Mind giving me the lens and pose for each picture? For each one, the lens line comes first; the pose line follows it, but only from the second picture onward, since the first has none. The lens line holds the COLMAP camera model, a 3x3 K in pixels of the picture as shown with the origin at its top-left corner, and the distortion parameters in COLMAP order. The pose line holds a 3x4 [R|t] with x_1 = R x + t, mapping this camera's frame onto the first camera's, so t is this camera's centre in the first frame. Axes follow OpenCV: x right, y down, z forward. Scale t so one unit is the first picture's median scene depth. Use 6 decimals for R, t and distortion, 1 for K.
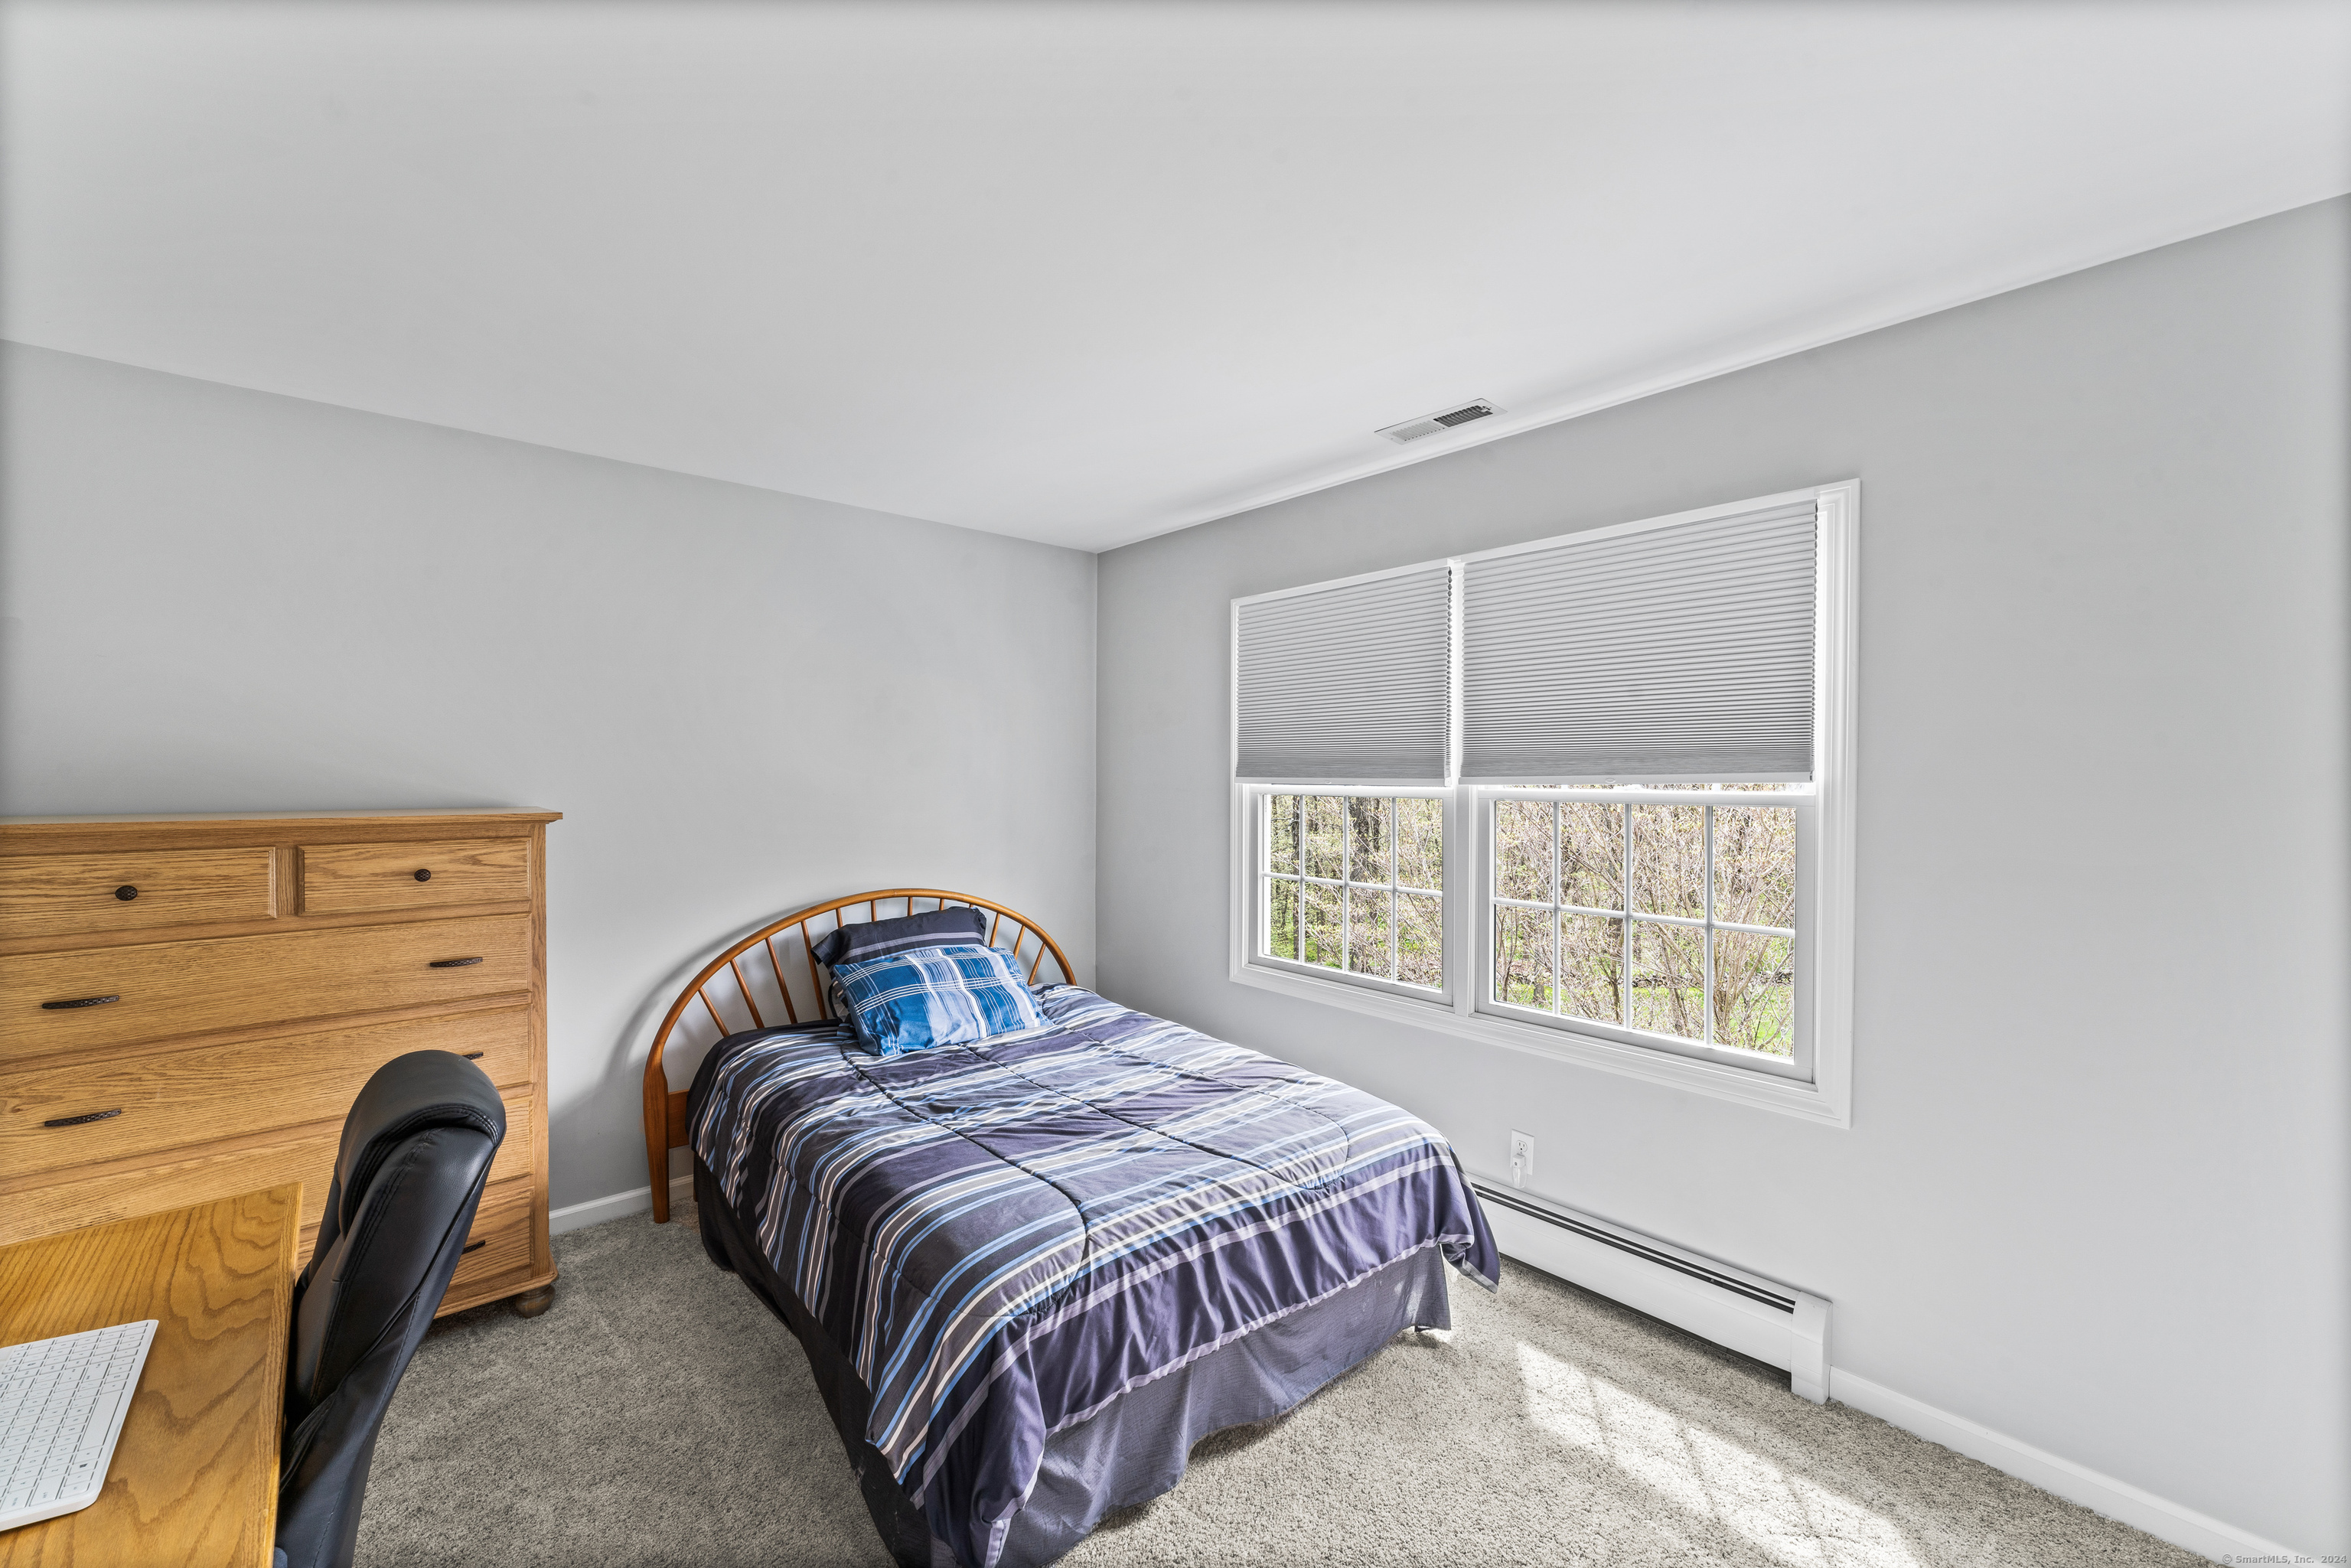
lens RADIAL K [[932.4, 0, 1175.5], [0, 932.4, 784.0], [0, 0, 1]] dist [-0.000705, -0.000199]
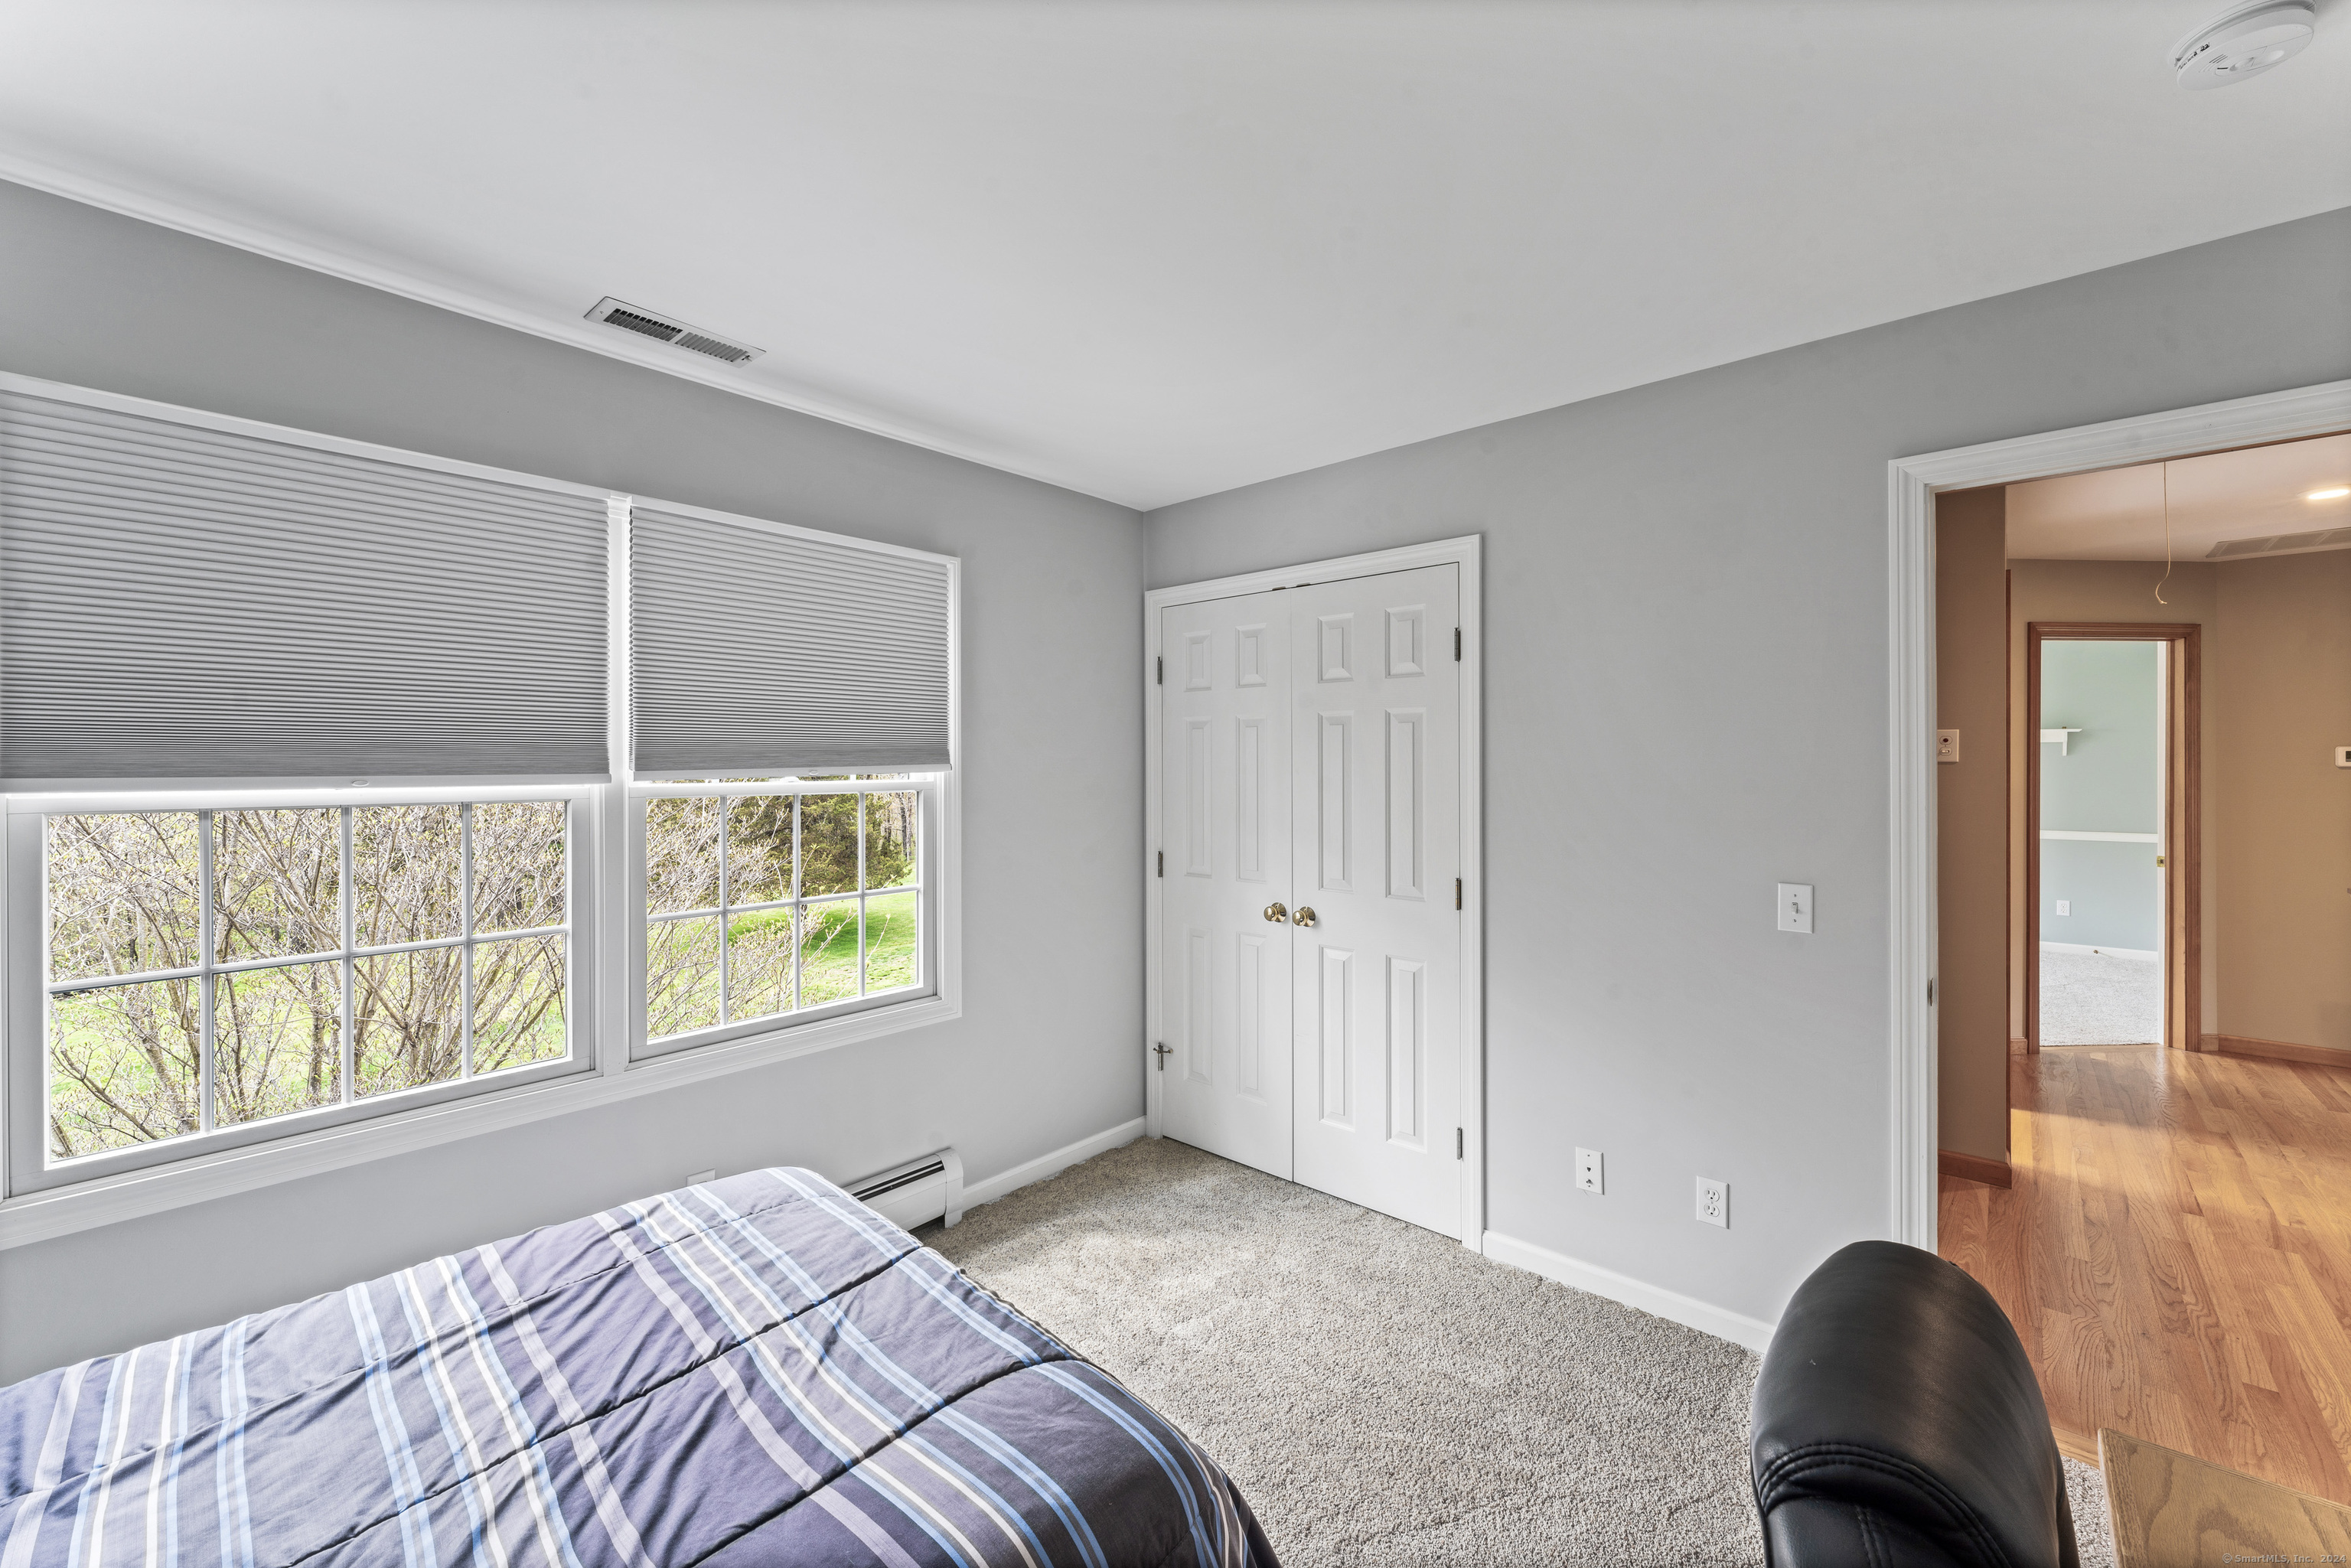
lens RADIAL K [[942.7, 0, 1179.4], [0, 942.7, 768.2], [0, 0, 1]] dist [0.001644, 0.000054]
pose [[-0.125356, -0.005132, 0.992099, -0.600809], [0.017540, 0.999819, 0.007389, -0.008705], [-0.991957, 0.018327, -0.125243, 0.689649]]
